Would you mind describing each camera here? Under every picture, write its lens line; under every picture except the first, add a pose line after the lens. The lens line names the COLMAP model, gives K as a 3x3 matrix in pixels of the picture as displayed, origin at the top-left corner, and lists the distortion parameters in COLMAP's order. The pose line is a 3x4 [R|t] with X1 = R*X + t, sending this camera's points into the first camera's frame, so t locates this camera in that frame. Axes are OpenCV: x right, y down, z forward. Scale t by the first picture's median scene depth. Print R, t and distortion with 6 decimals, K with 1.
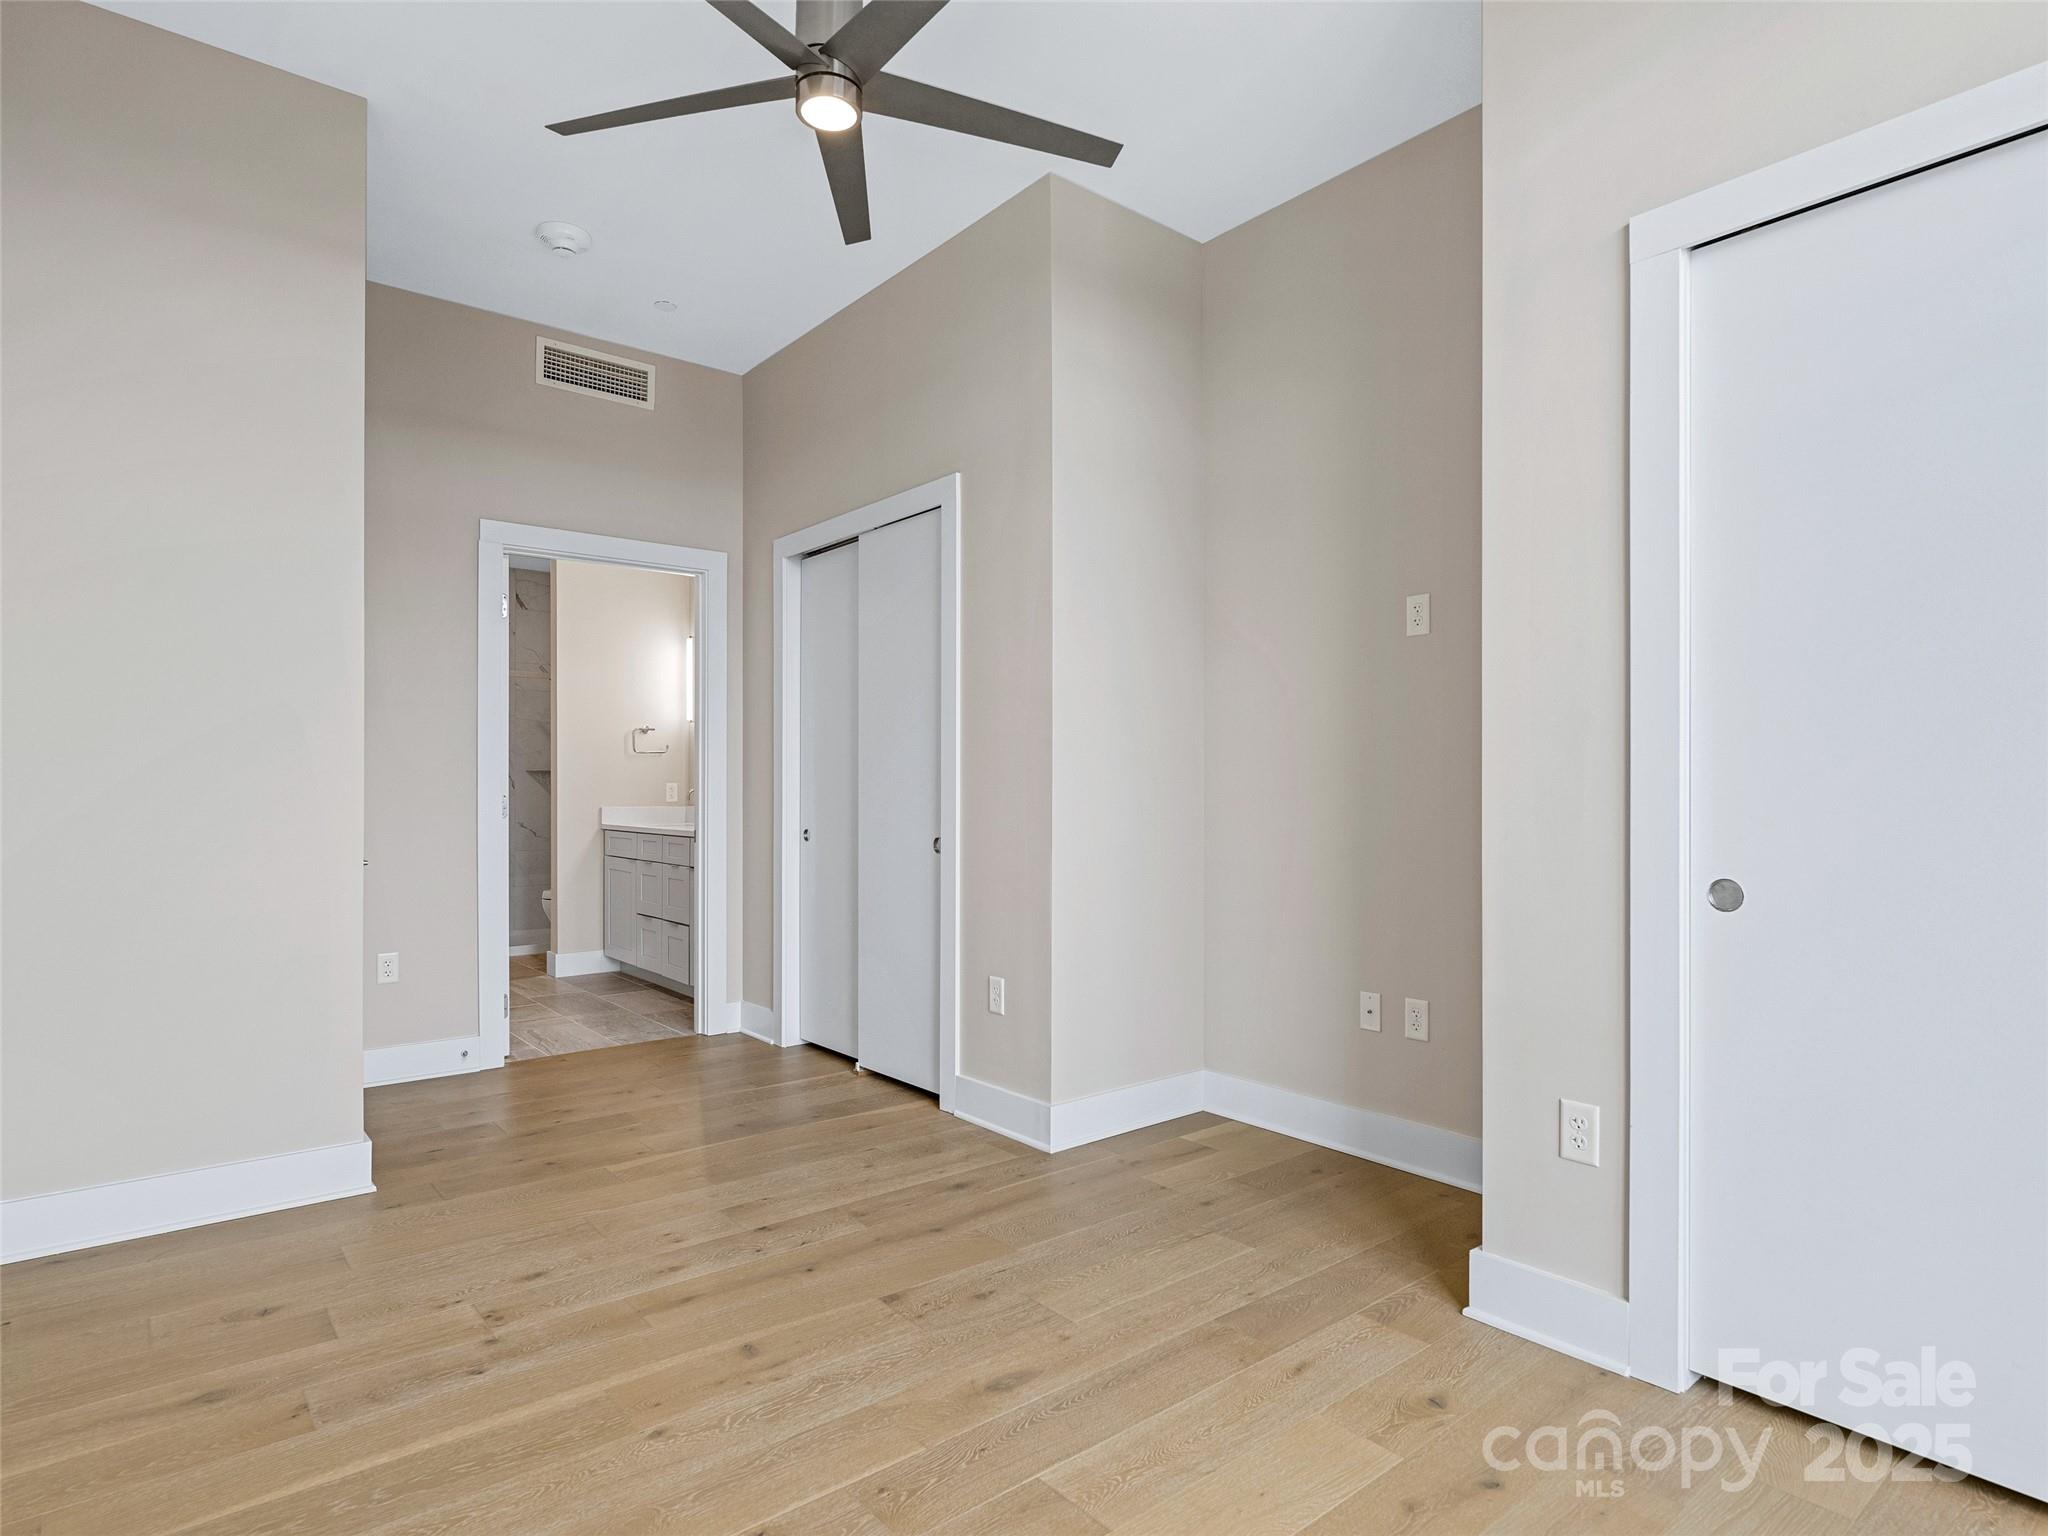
lens RADIAL K [[1122.1, 0, 1012.1], [0, 1122.1, 779.8], [0, 0, 1]] dist [-0.001281, 0.000507]
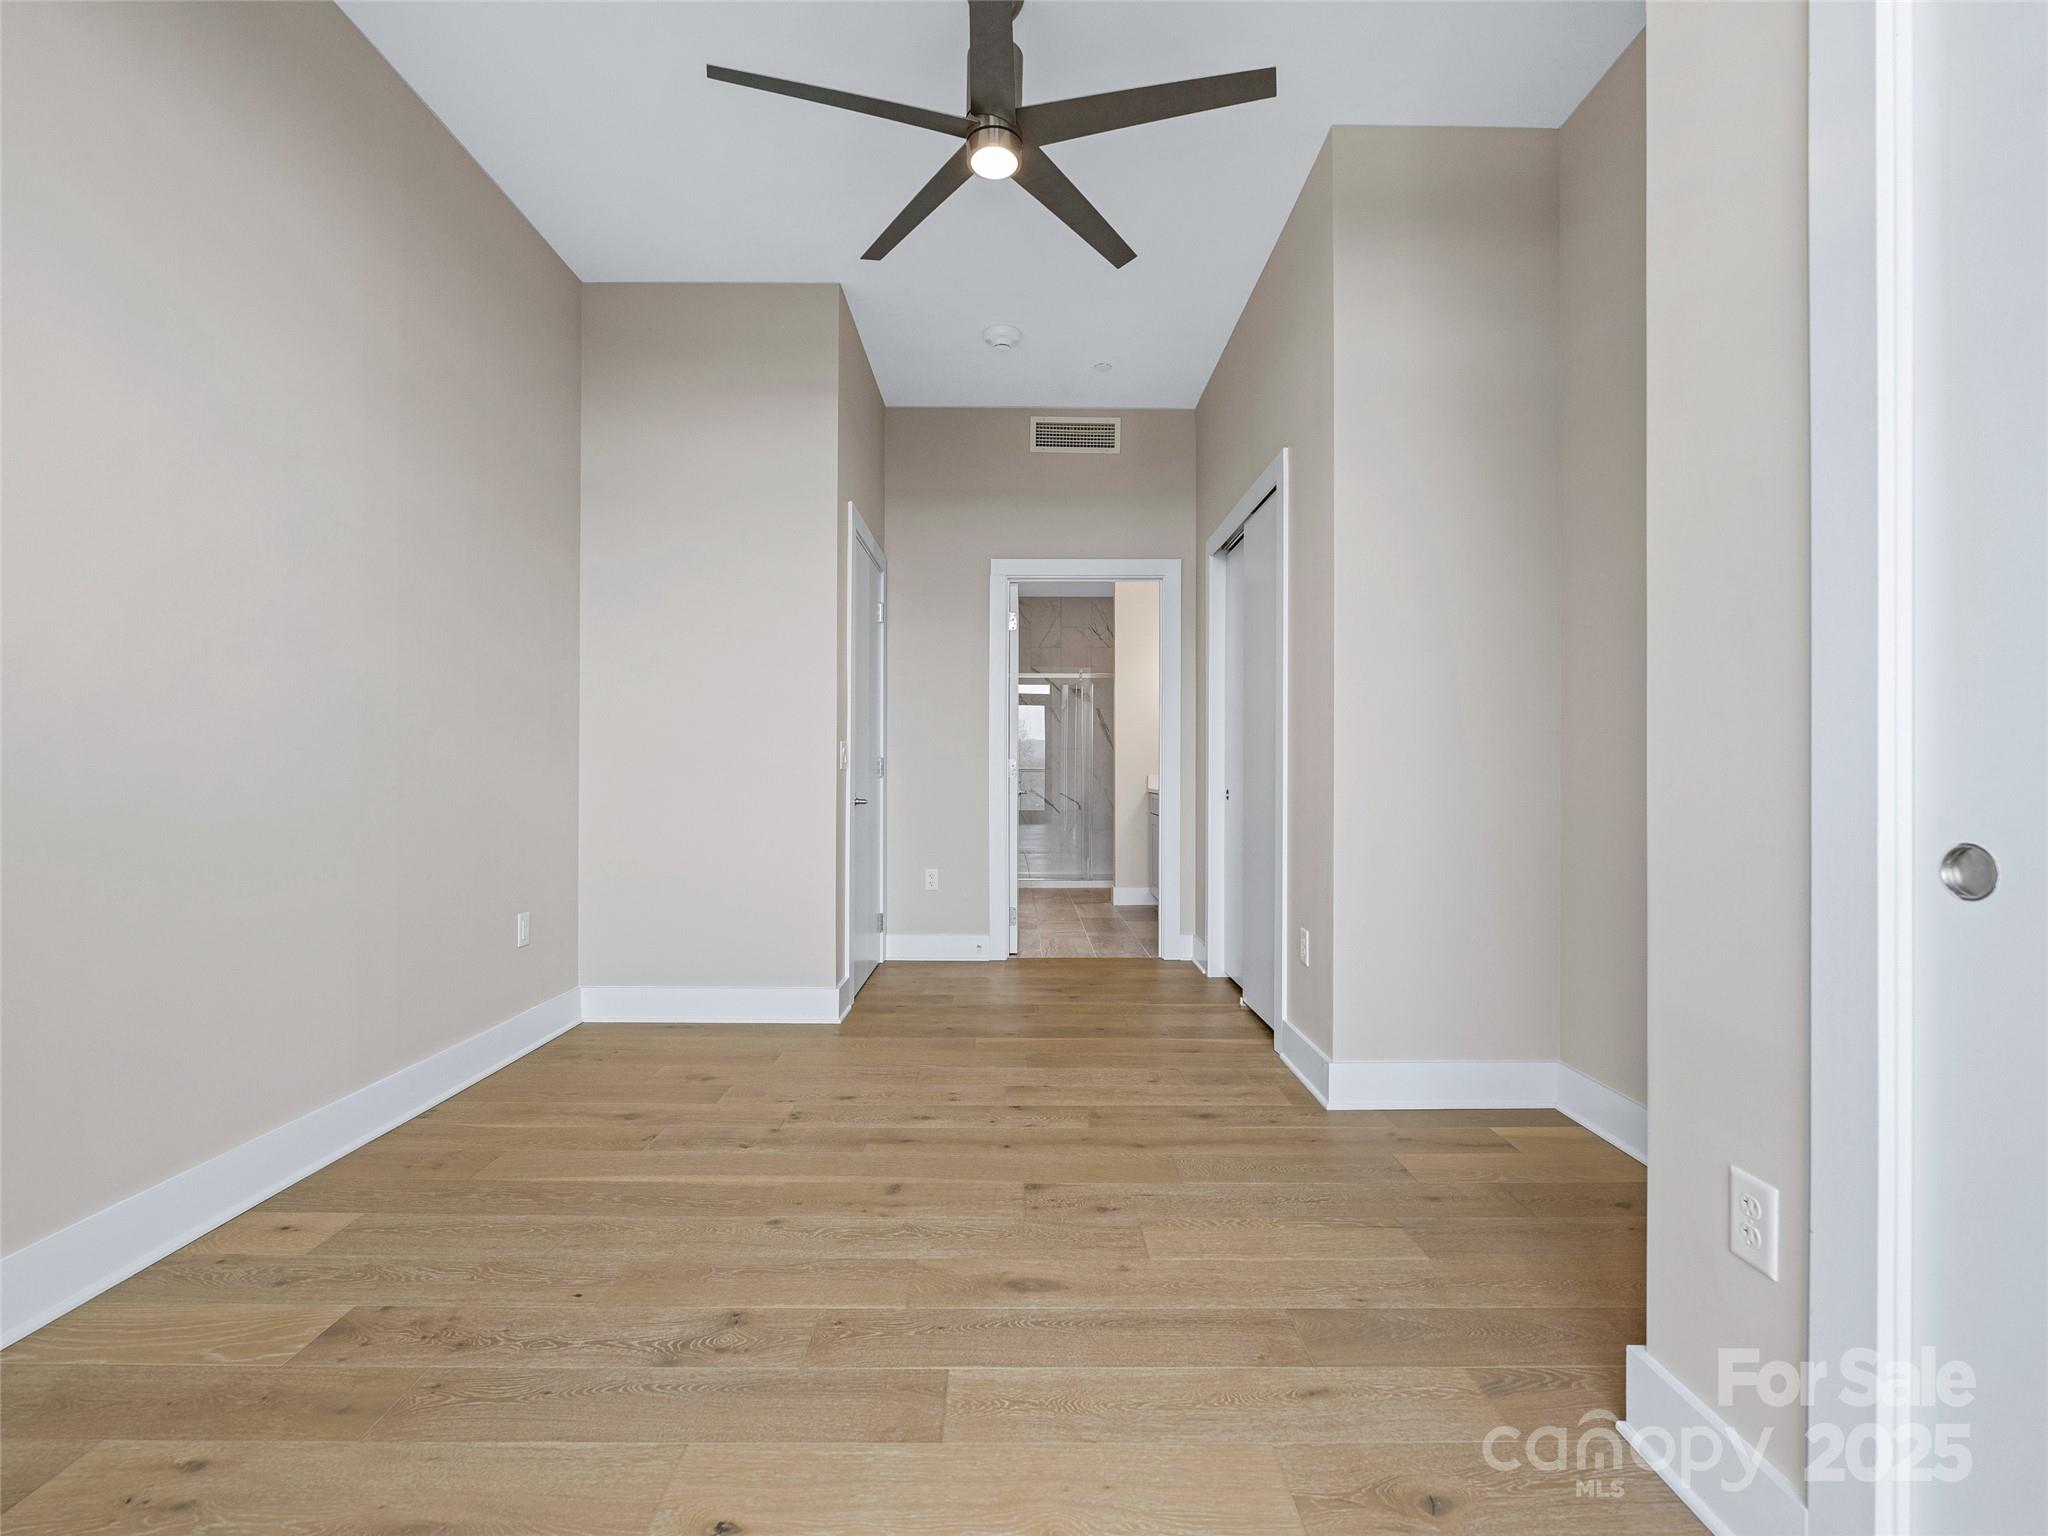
lens RADIAL K [[910.8, 0, 1014.1], [0, 910.8, 763.2], [0, 0, 1]] dist [-0.000469, 0.000340]
pose [[0.776070, -0.004451, -0.630631, 0.351390], [0.002279, 0.999988, -0.004253, 0.031135], [0.630643, 0.001864, 0.776071, 0.212750]]
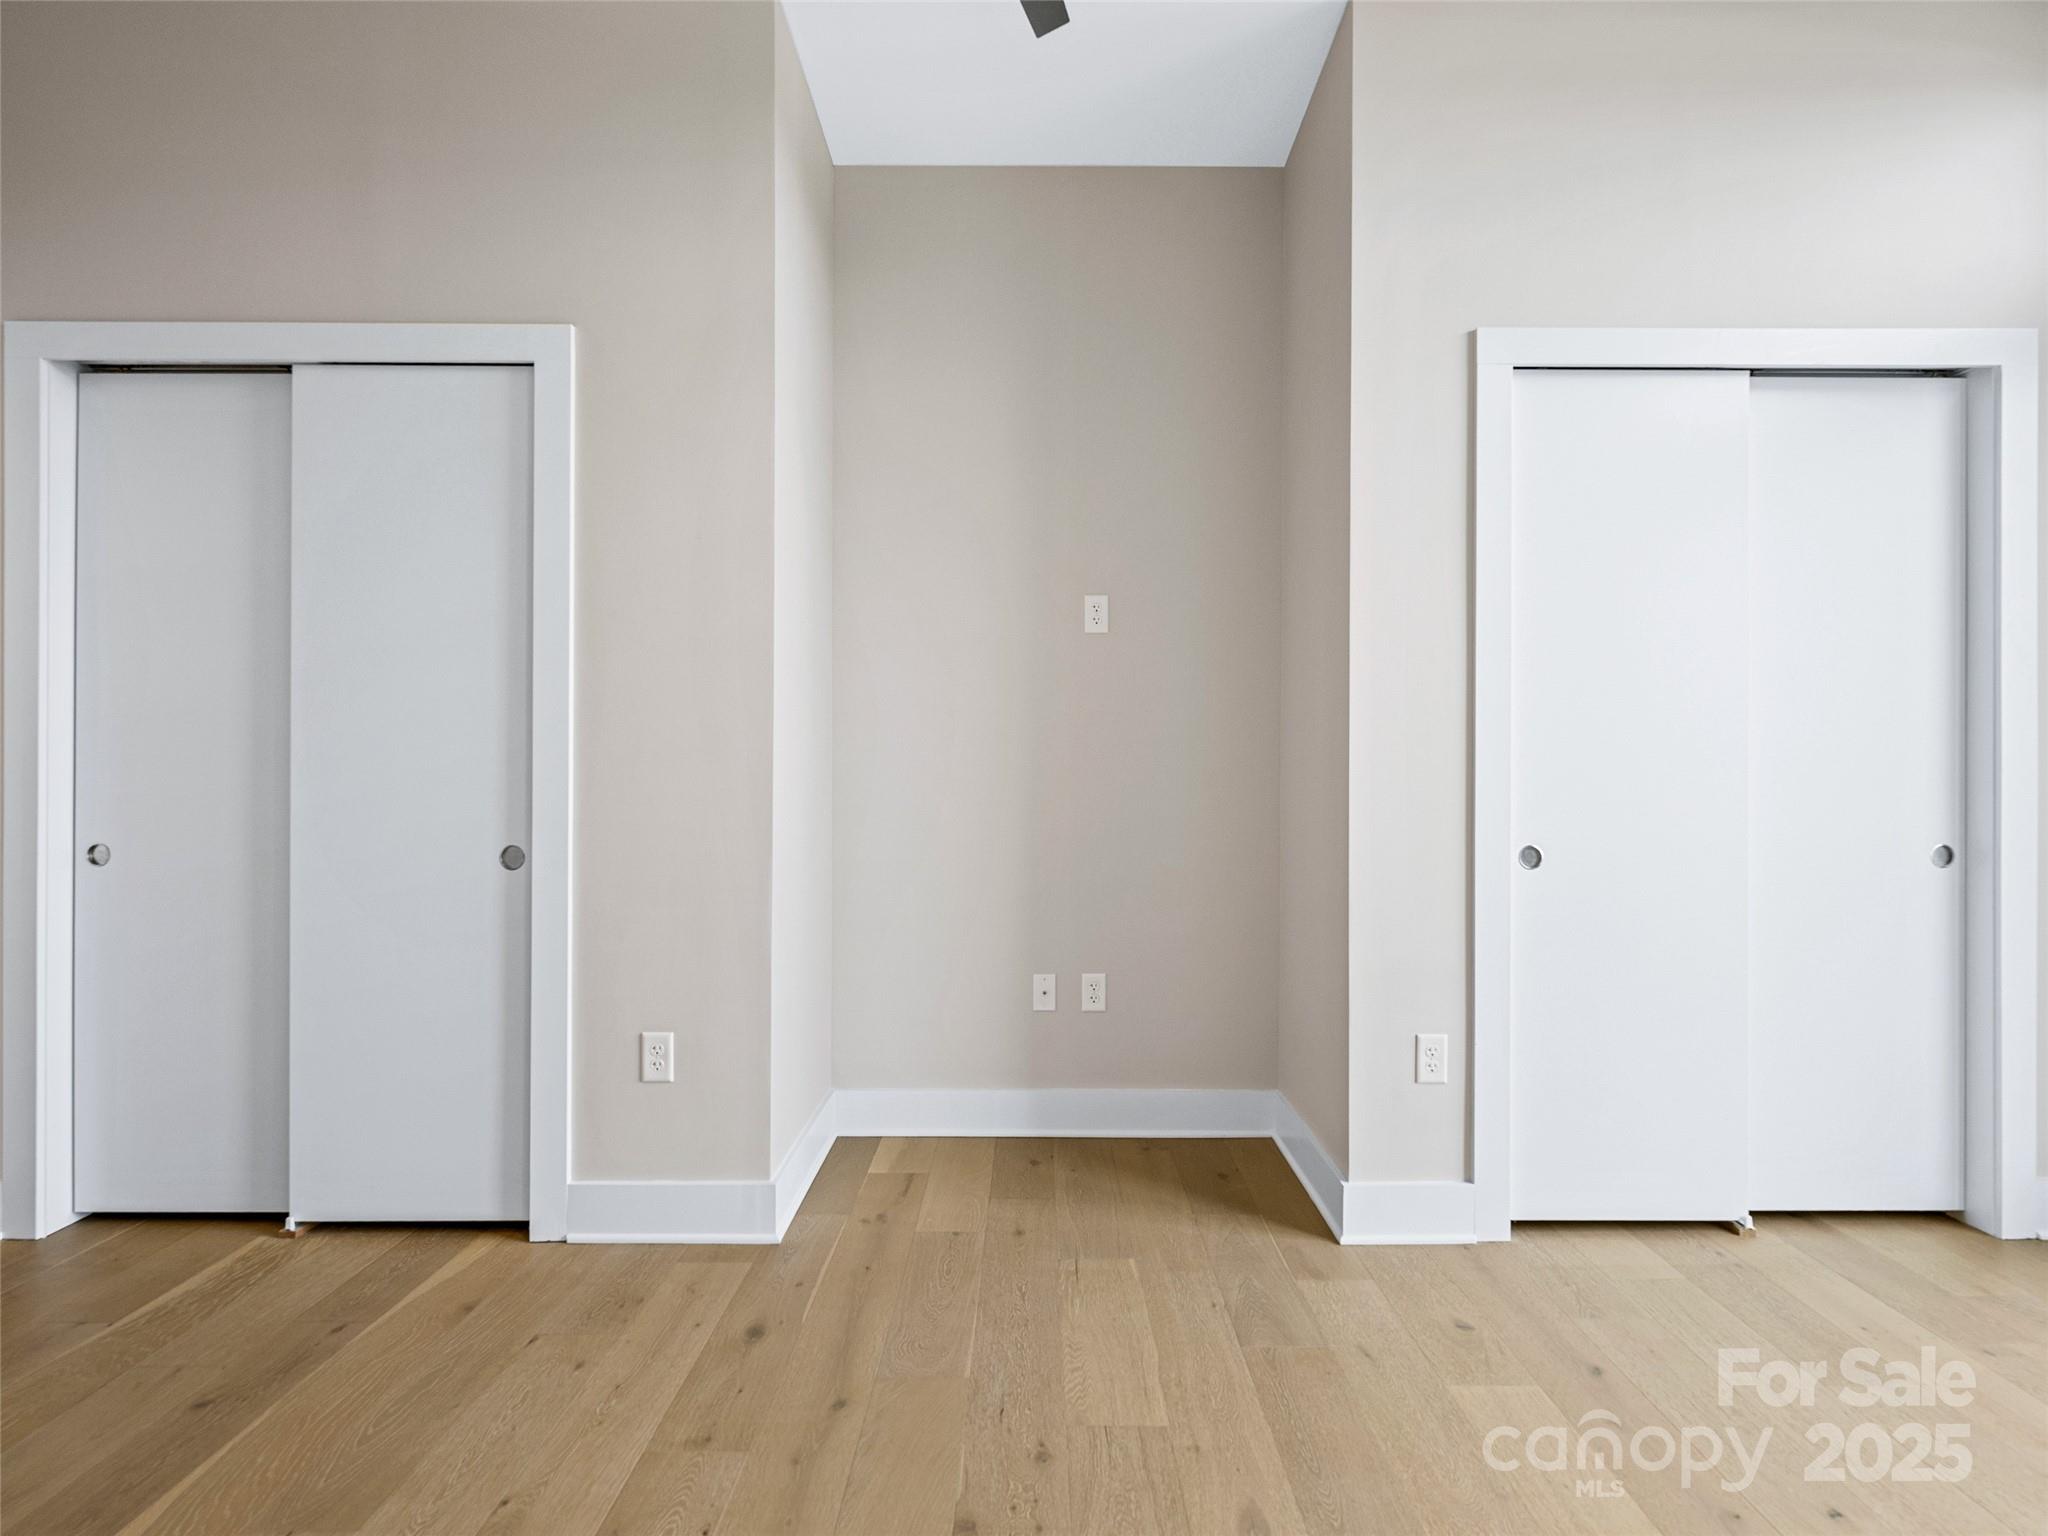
lens RADIAL K [[1005.2, 0, 1037.4], [0, 1005.2, 770.6], [0, 0, 1]] dist [-0.000289, -0.000822]
pose [[0.622321, 0.004869, 0.782747, -0.430246], [-0.008472, 0.999964, 0.000515, 0.002212], [-0.782716, -0.006952, 0.622340, 0.455311]]
